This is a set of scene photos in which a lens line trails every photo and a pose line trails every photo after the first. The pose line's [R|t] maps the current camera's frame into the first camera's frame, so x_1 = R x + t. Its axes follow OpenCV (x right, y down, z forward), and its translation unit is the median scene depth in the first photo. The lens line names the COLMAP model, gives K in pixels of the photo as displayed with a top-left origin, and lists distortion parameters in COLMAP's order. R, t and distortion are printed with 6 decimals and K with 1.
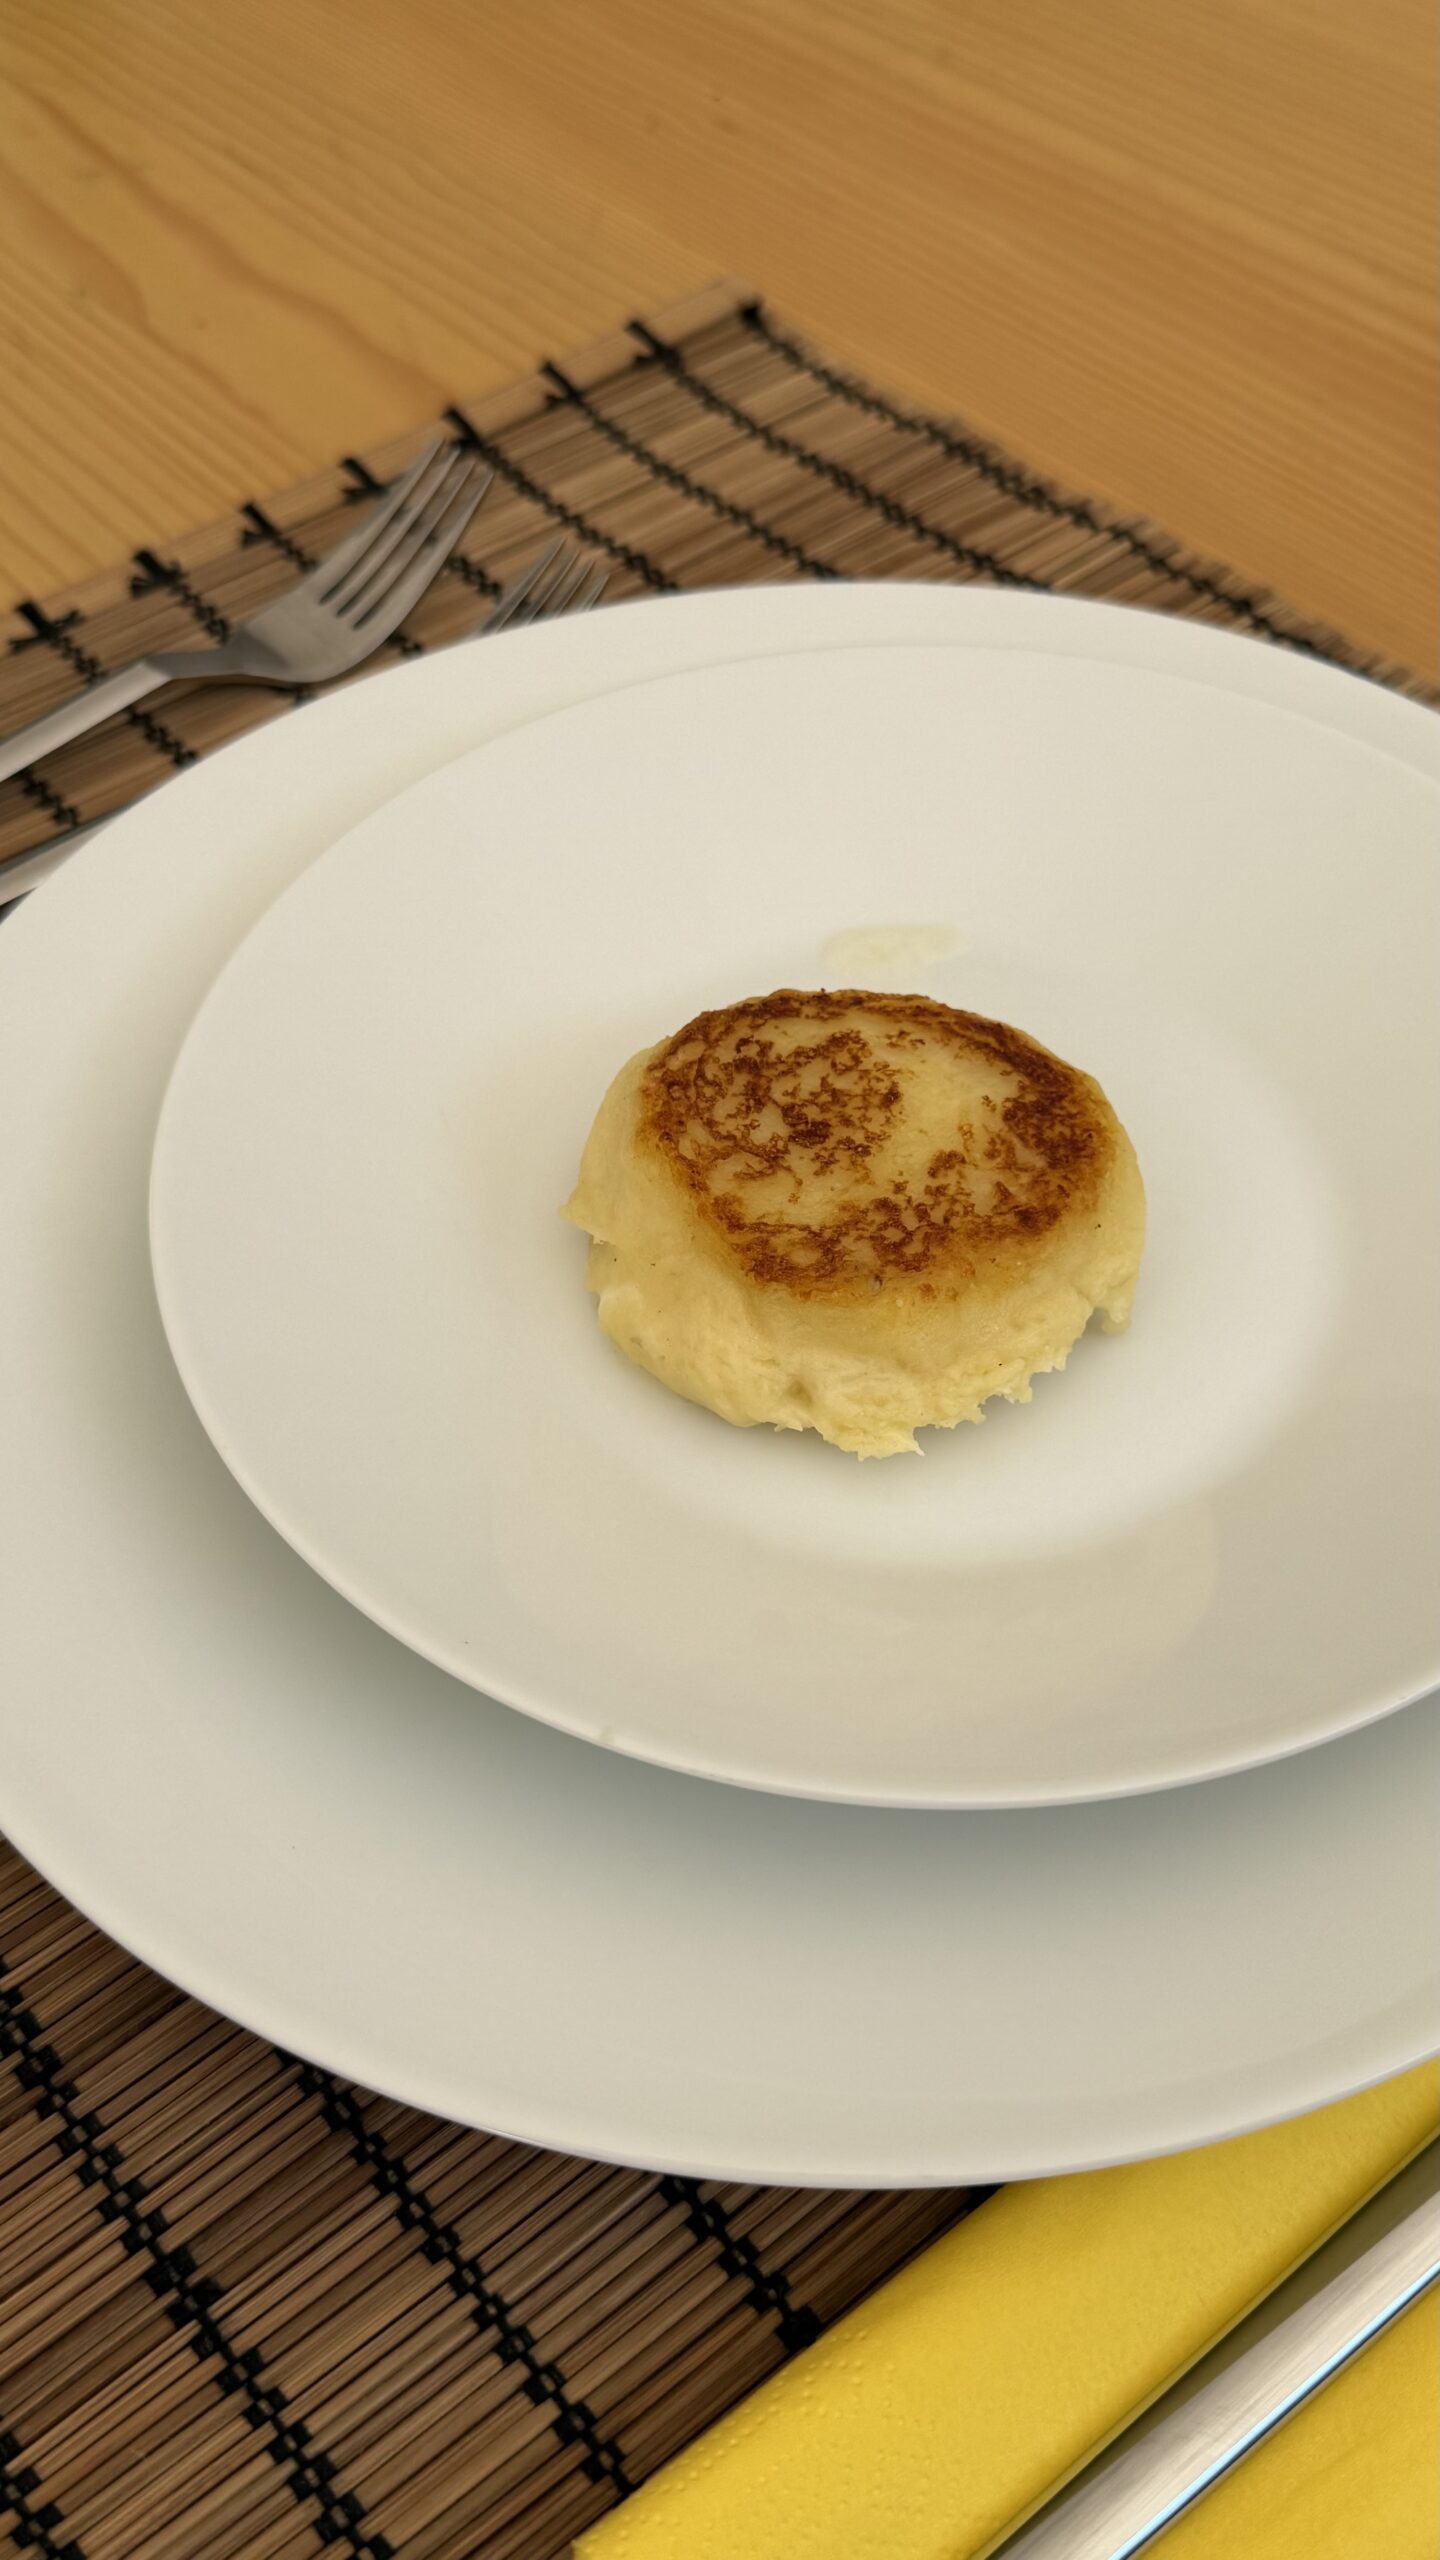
lens RADIAL K [[2252.0, 0, 720.0], [0, 2252.0, 1280.0], [0, 0, 1]] dist [0.146195, -0.358299]
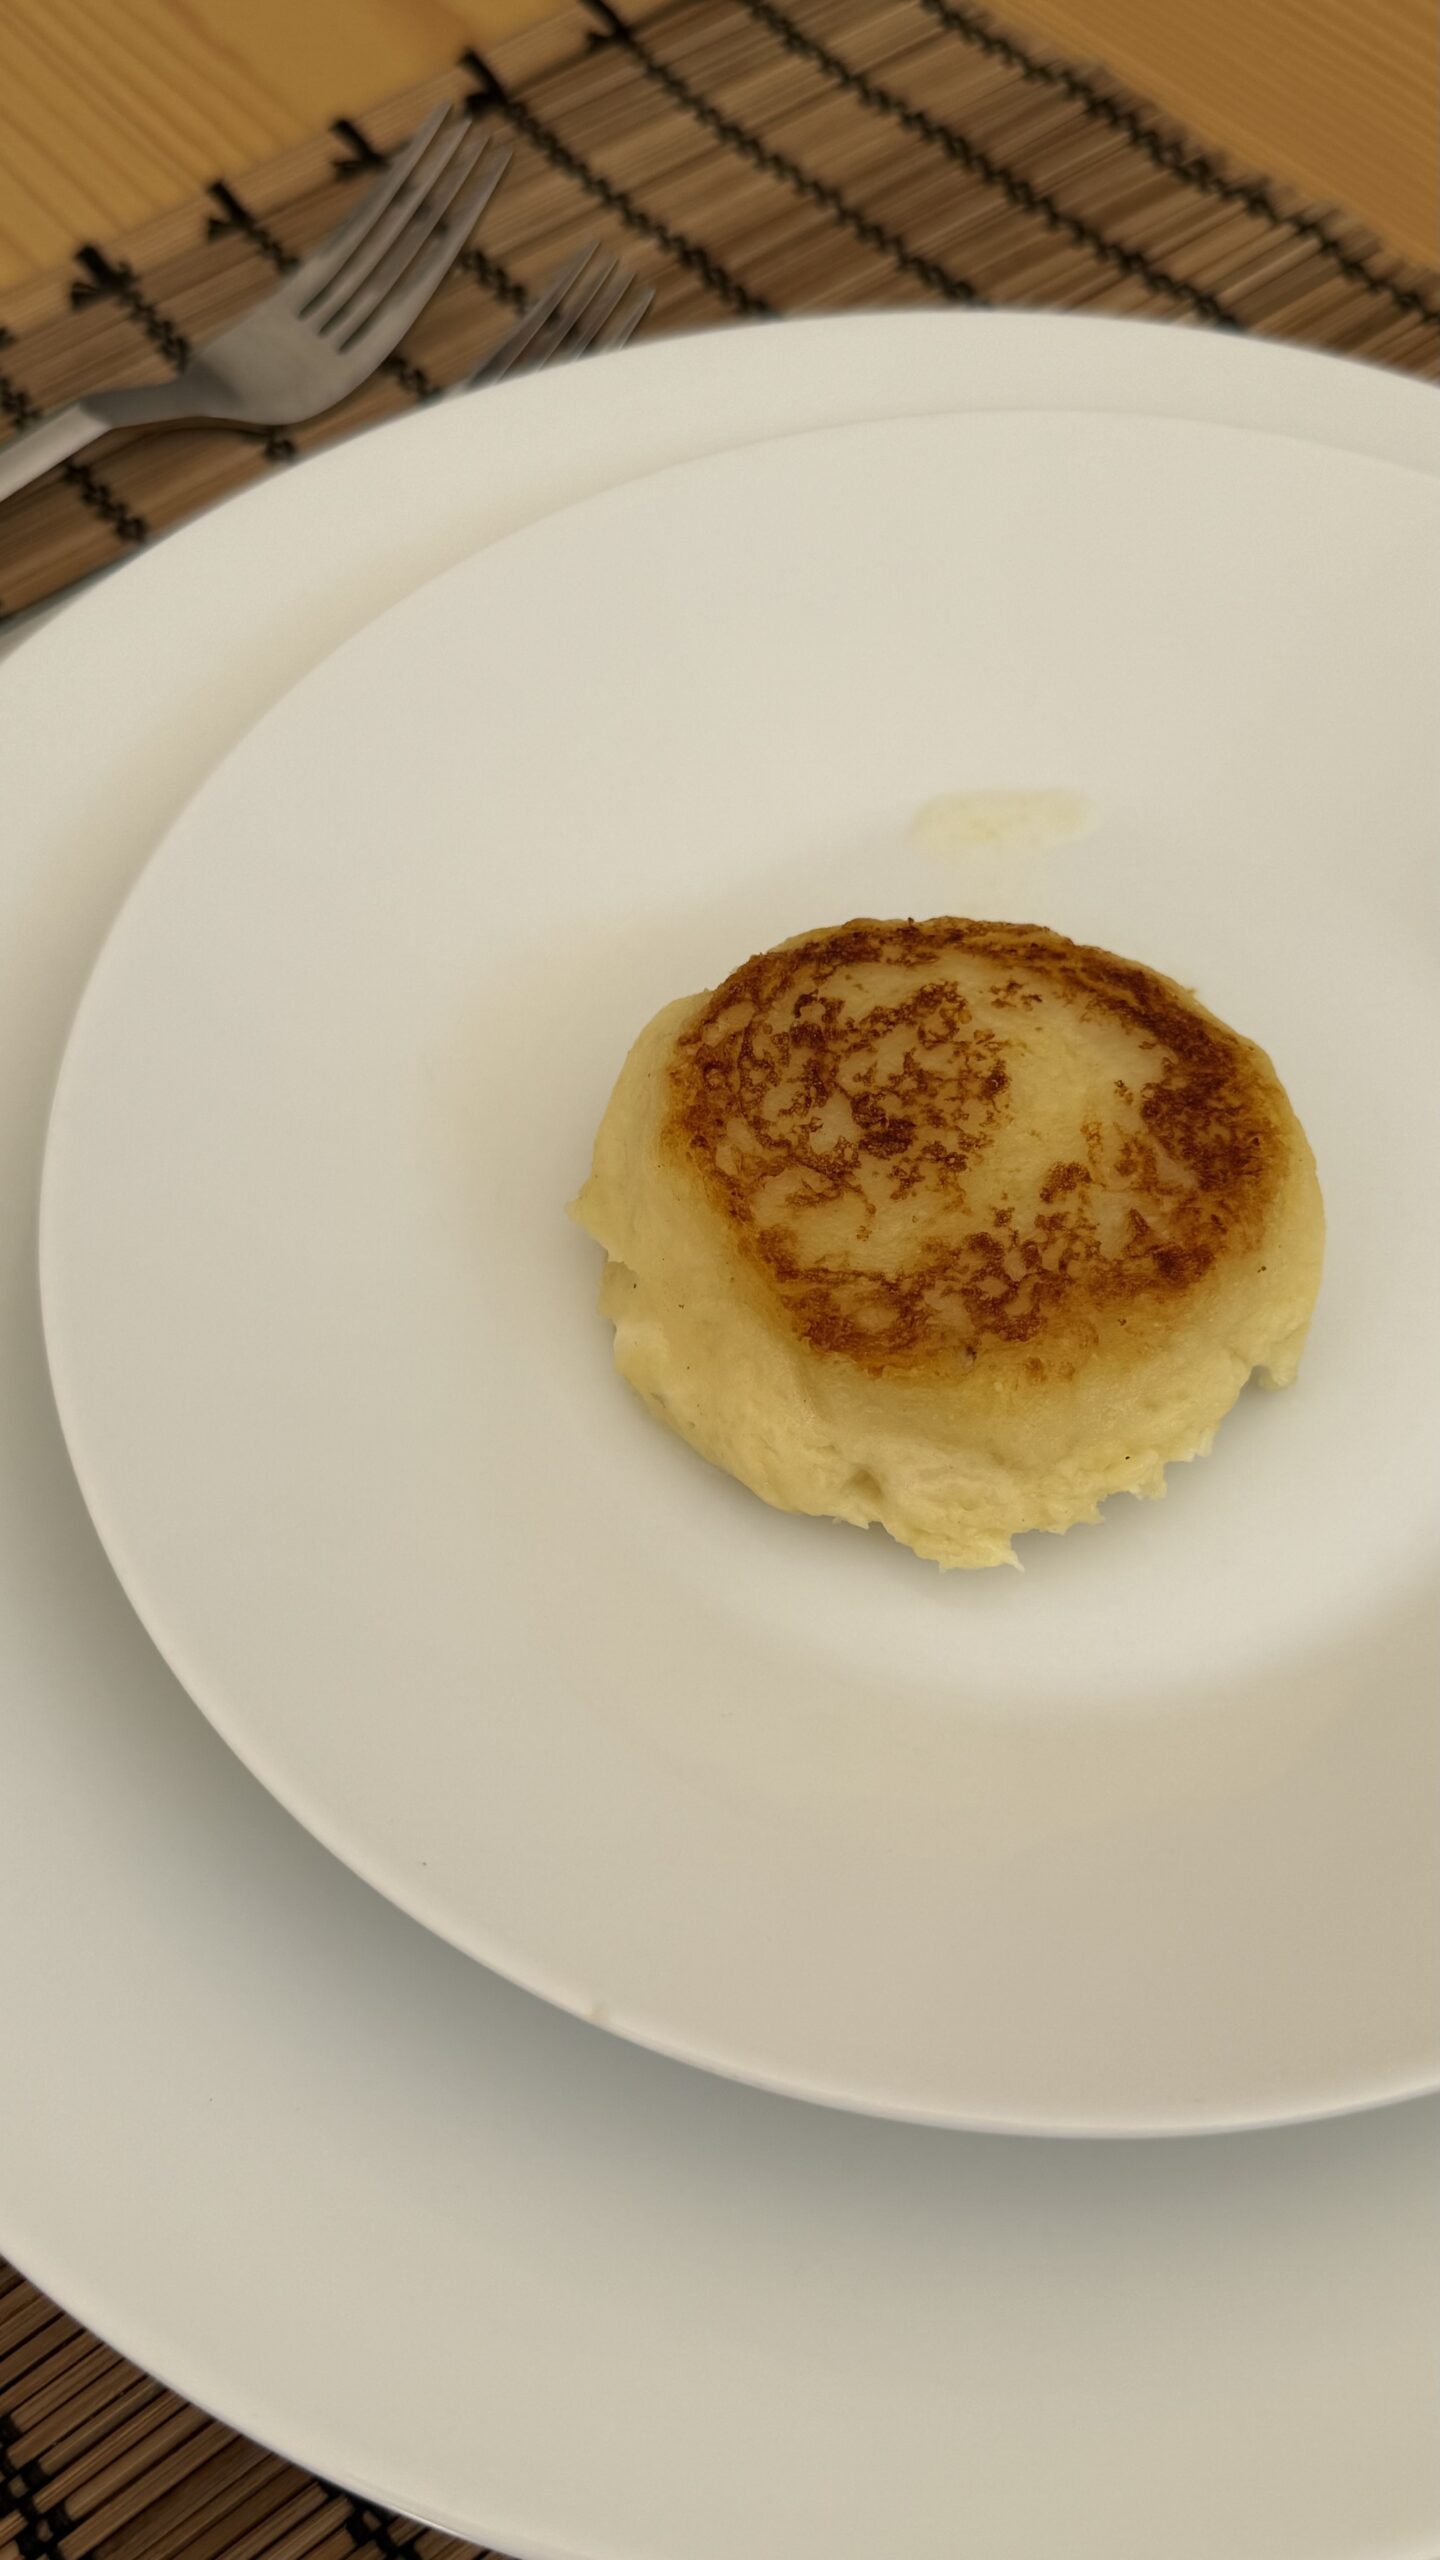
lens RADIAL K [[2252.0, 0, 720.0], [0, 2252.0, 1280.0], [0, 0, 1]] dist [0.146195, -0.358299]
pose [[0.999174, 0.017907, -0.036472, 0.011281], [-0.011729, 0.986548, 0.163051, -0.135017], [0.038901, -0.162489, 0.985943, 0.222119]]
